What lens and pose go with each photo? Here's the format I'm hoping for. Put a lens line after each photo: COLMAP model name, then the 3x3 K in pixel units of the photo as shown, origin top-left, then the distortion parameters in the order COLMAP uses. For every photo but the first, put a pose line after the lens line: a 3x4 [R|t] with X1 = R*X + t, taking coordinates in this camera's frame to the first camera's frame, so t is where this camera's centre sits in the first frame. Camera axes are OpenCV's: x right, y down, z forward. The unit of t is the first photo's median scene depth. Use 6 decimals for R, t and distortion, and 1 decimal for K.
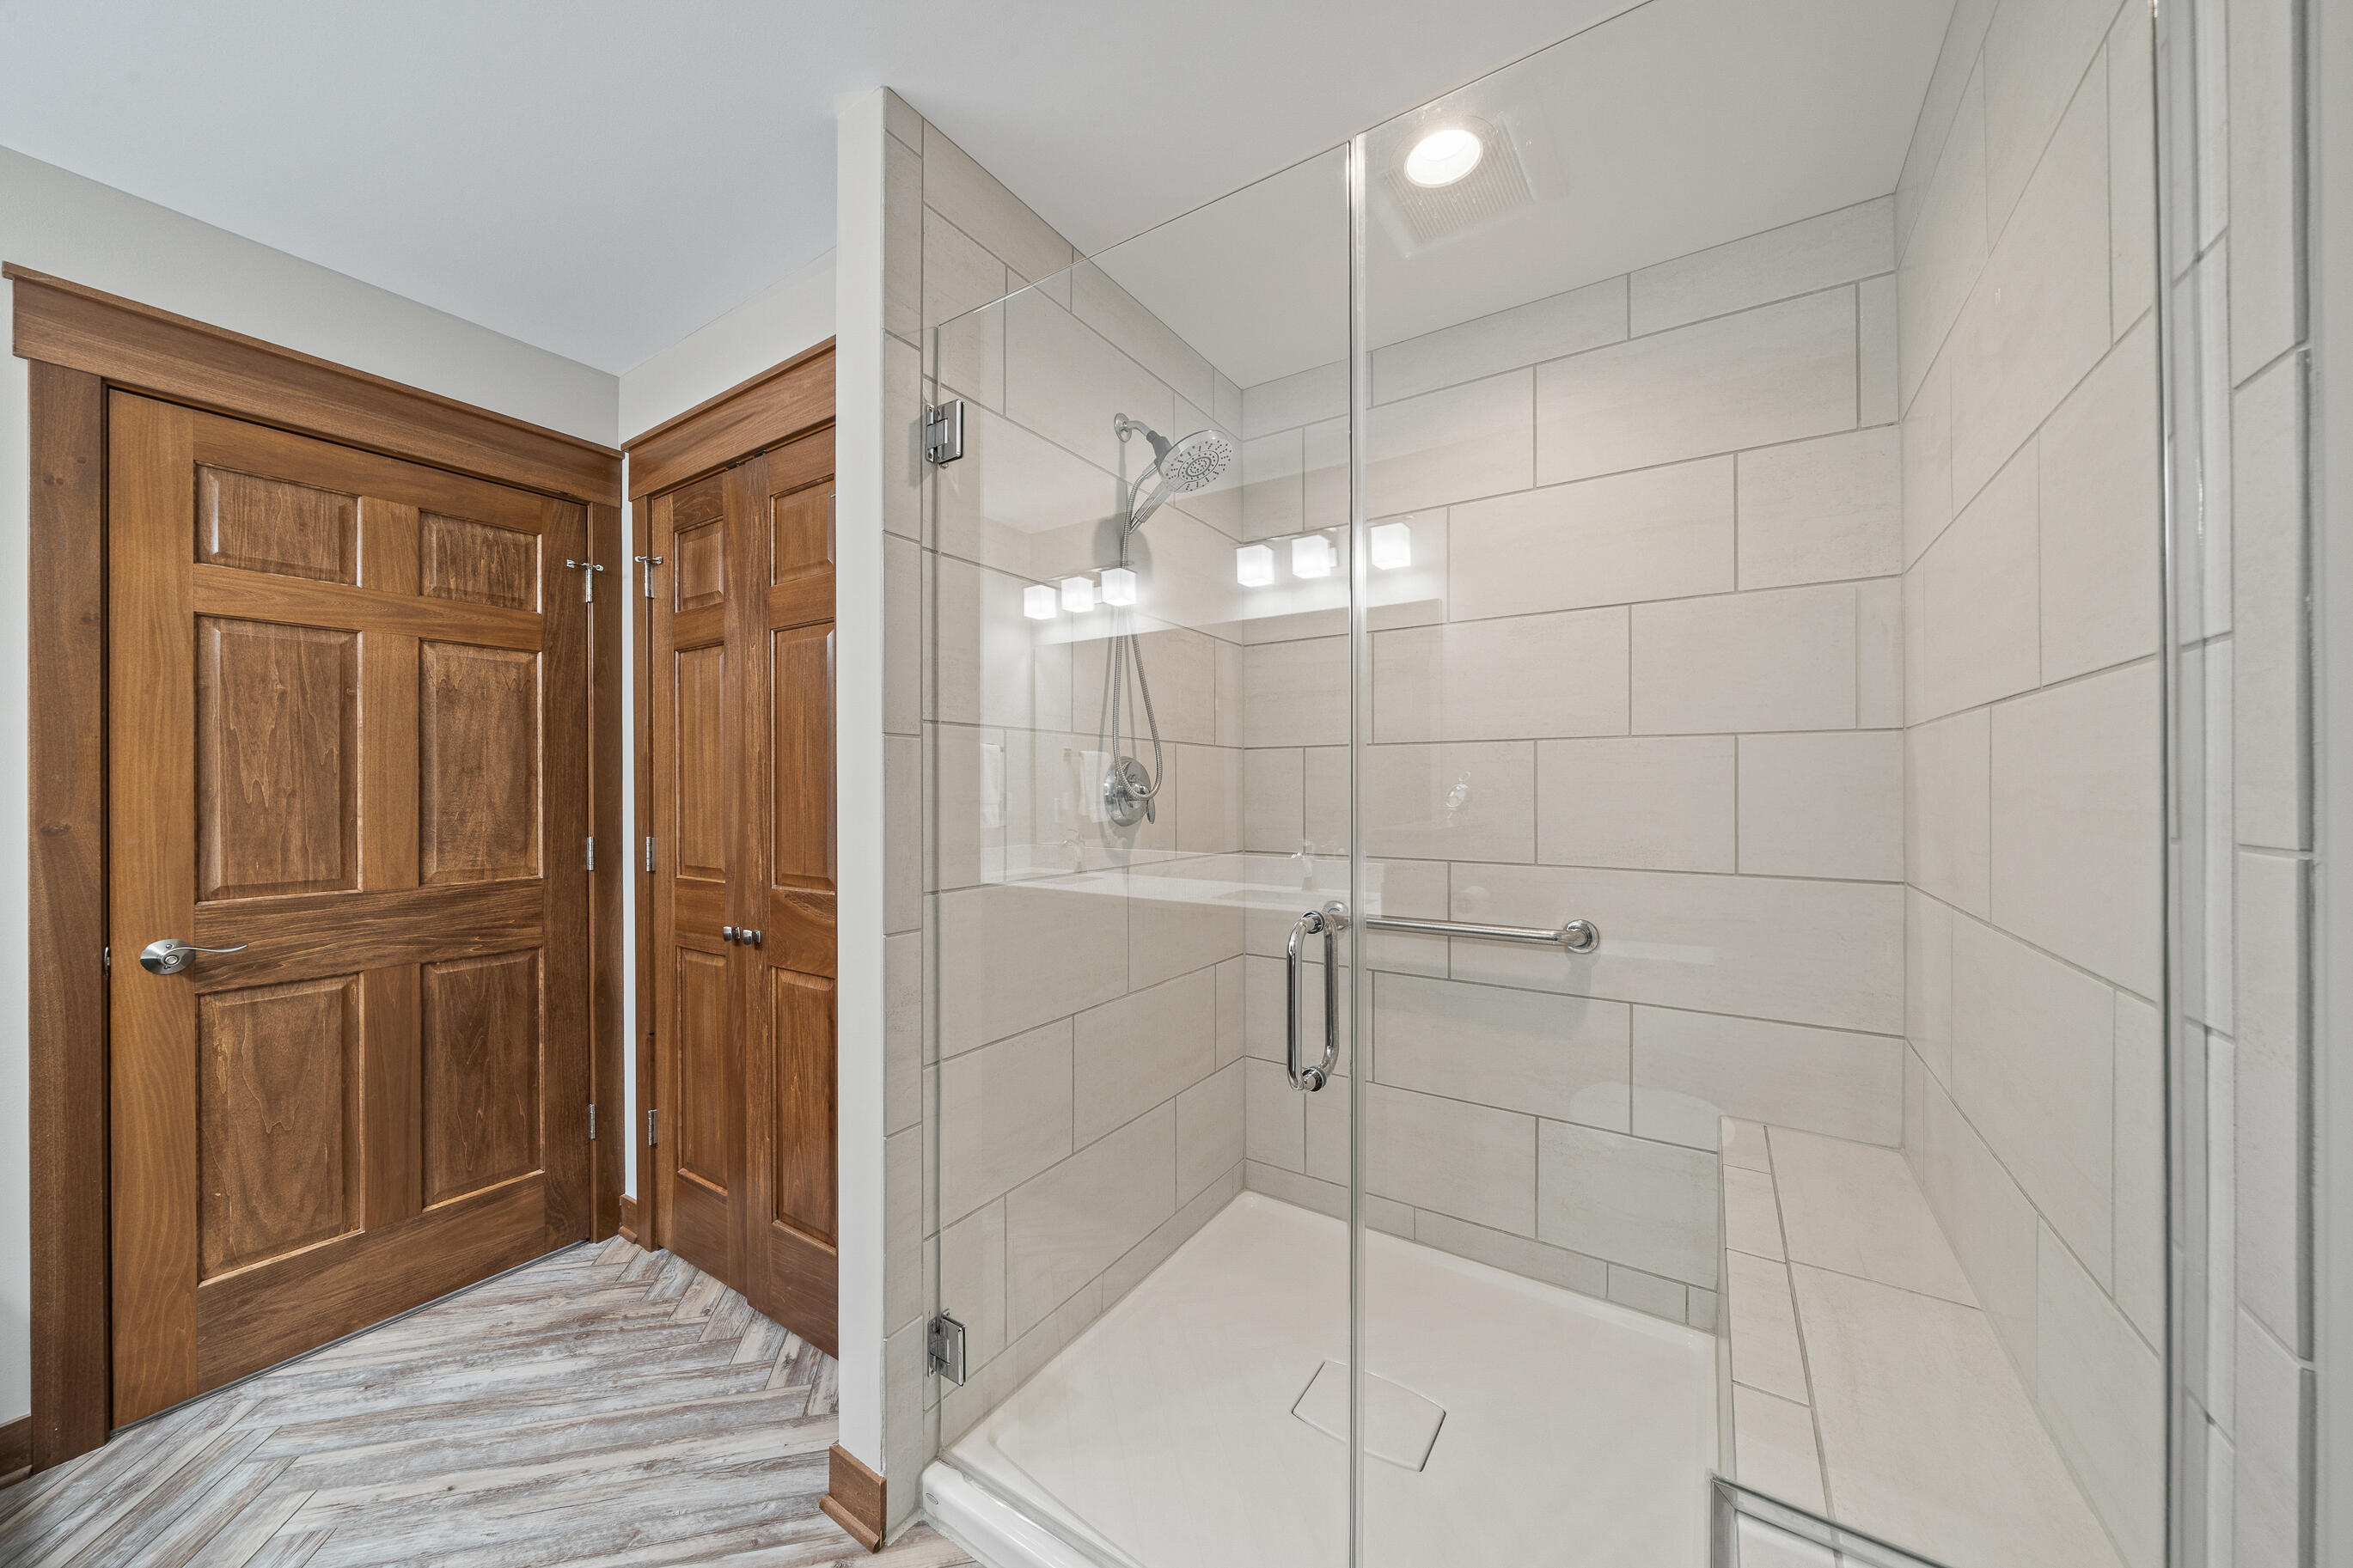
lens RADIAL K [[803.5, 0, 1176.5], [0, 803.5, 784.0], [0, 0, 1]] dist [-0.000048, -0.000027]
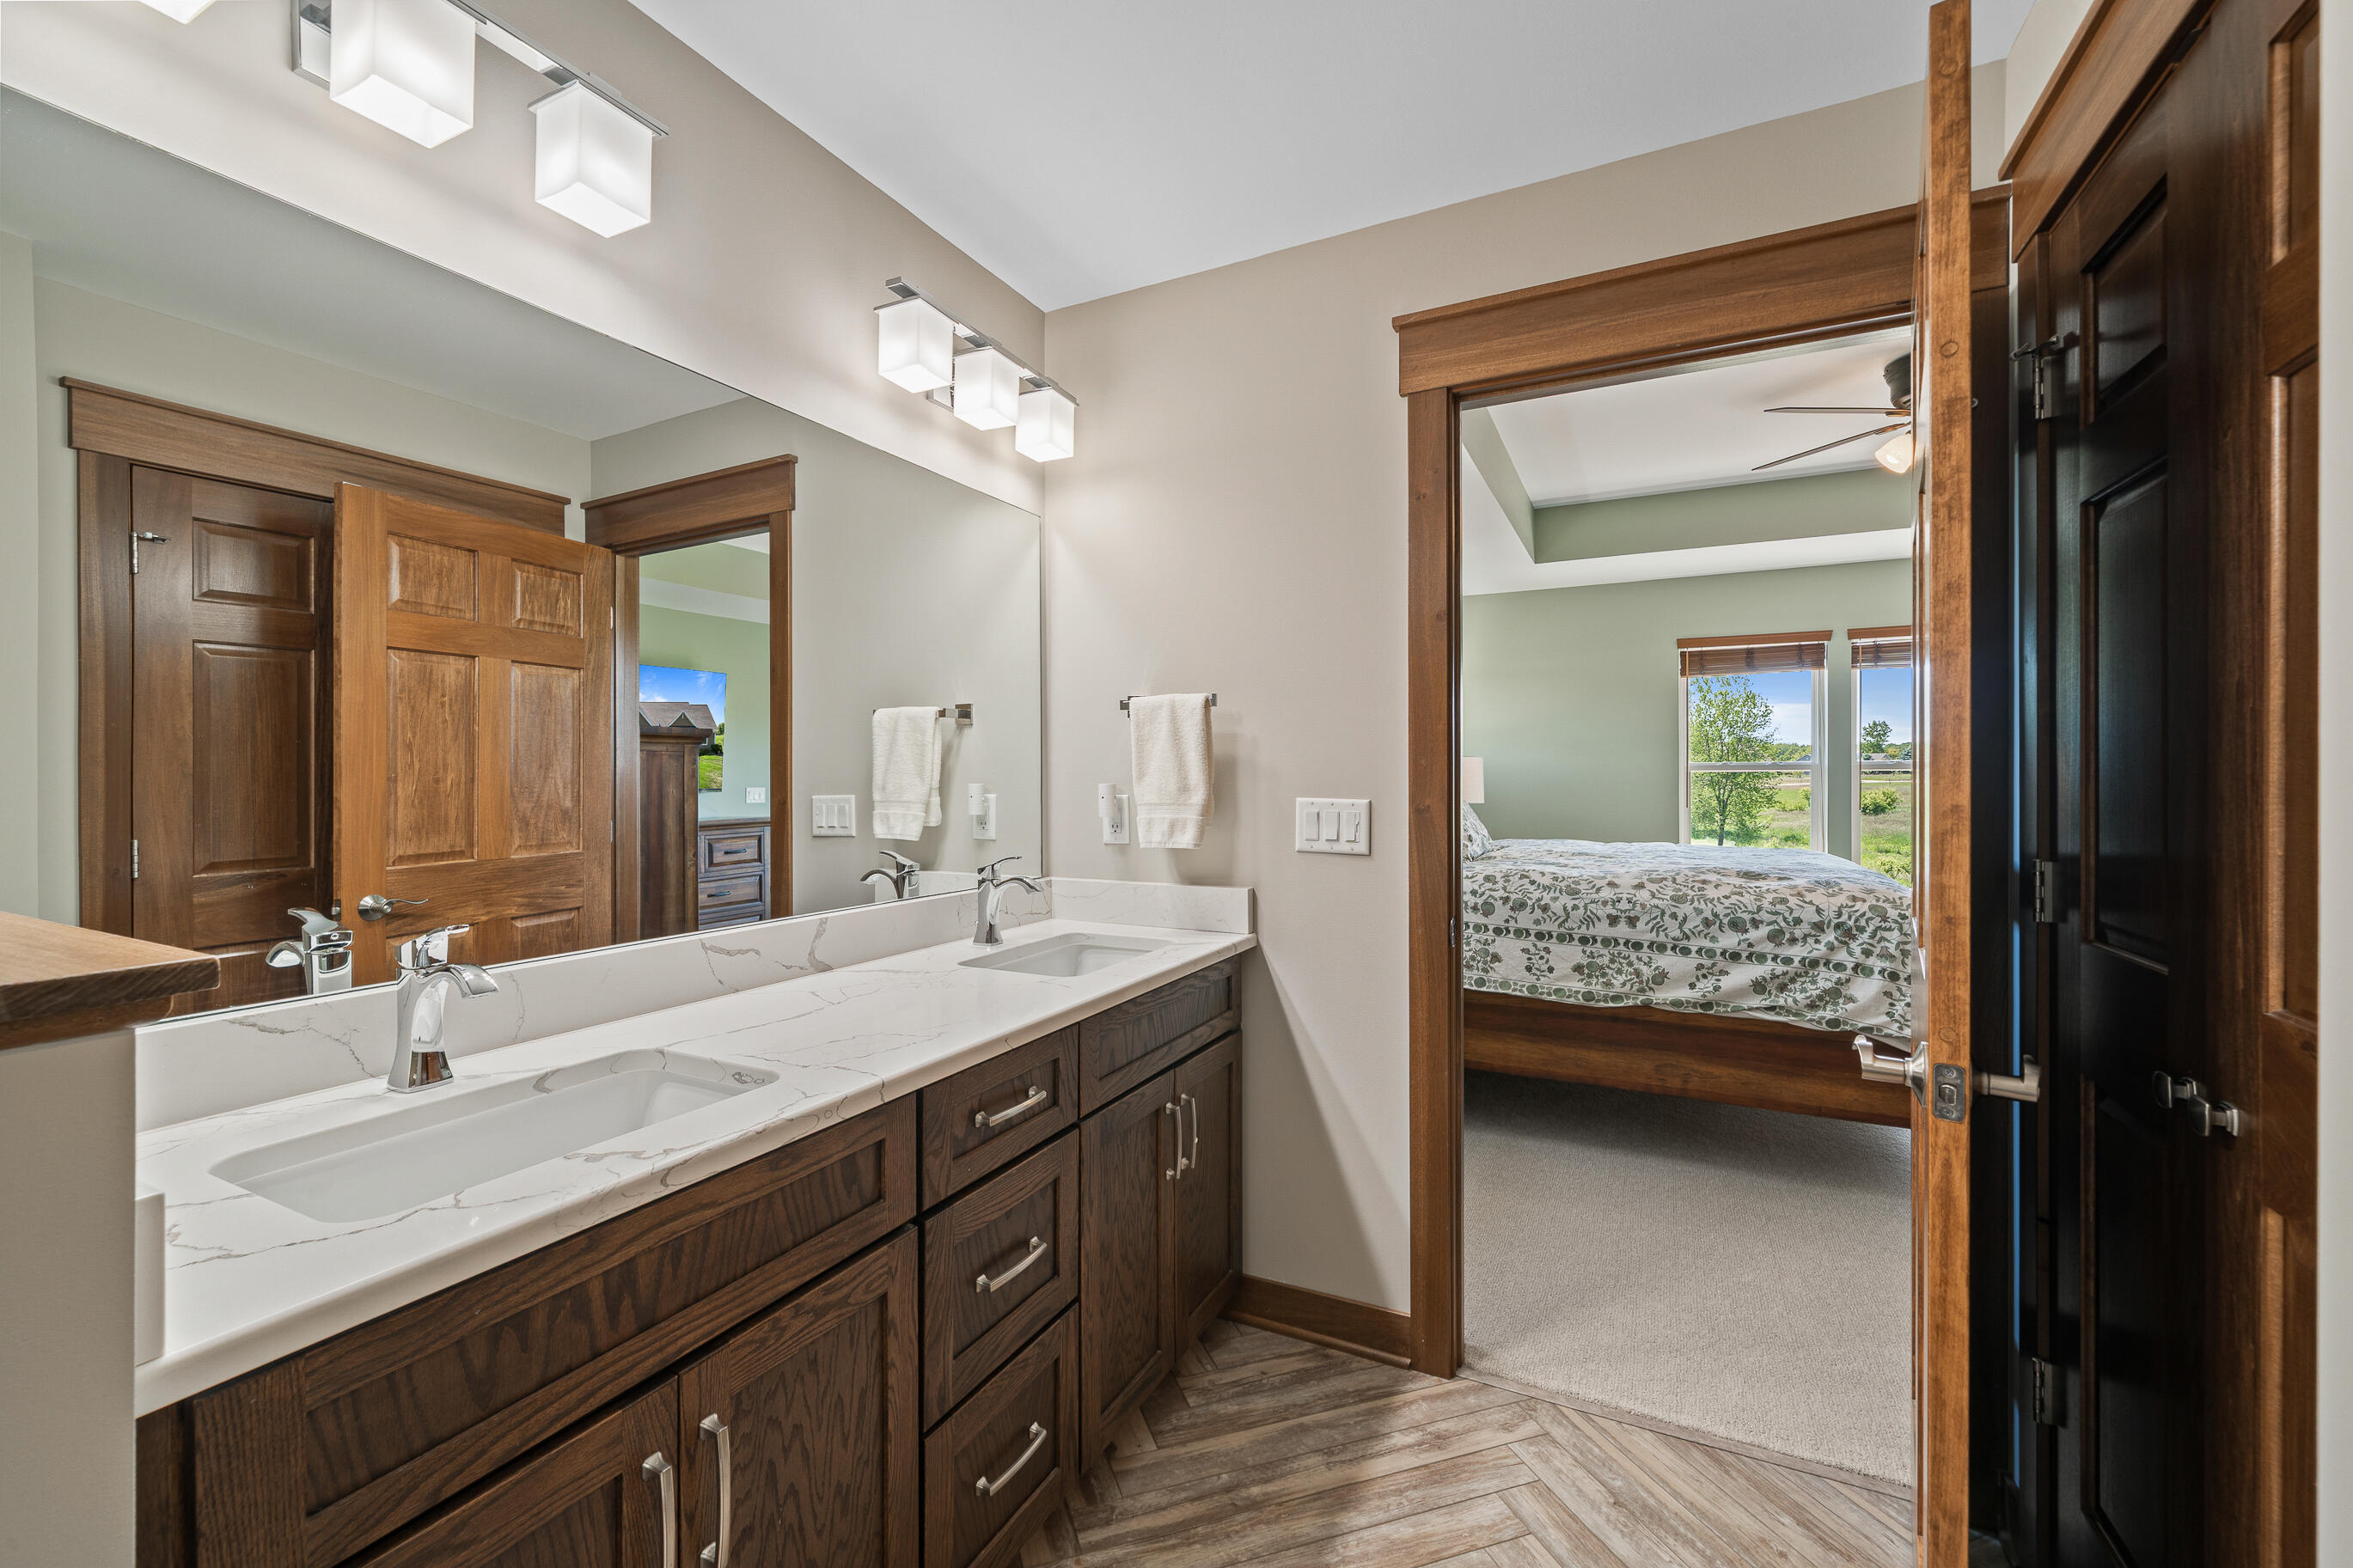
lens RADIAL K [[966.9, 0, 1176.5], [0, 966.9, 784.0], [0, 0, 1]] dist [0.010779, -0.000097]
pose [[0.108065, 0.017388, -0.993992, -0.088277], [0.007990, 0.999800, 0.018358, -0.005524], [0.994112, -0.009926, 0.107904, 0.503498]]
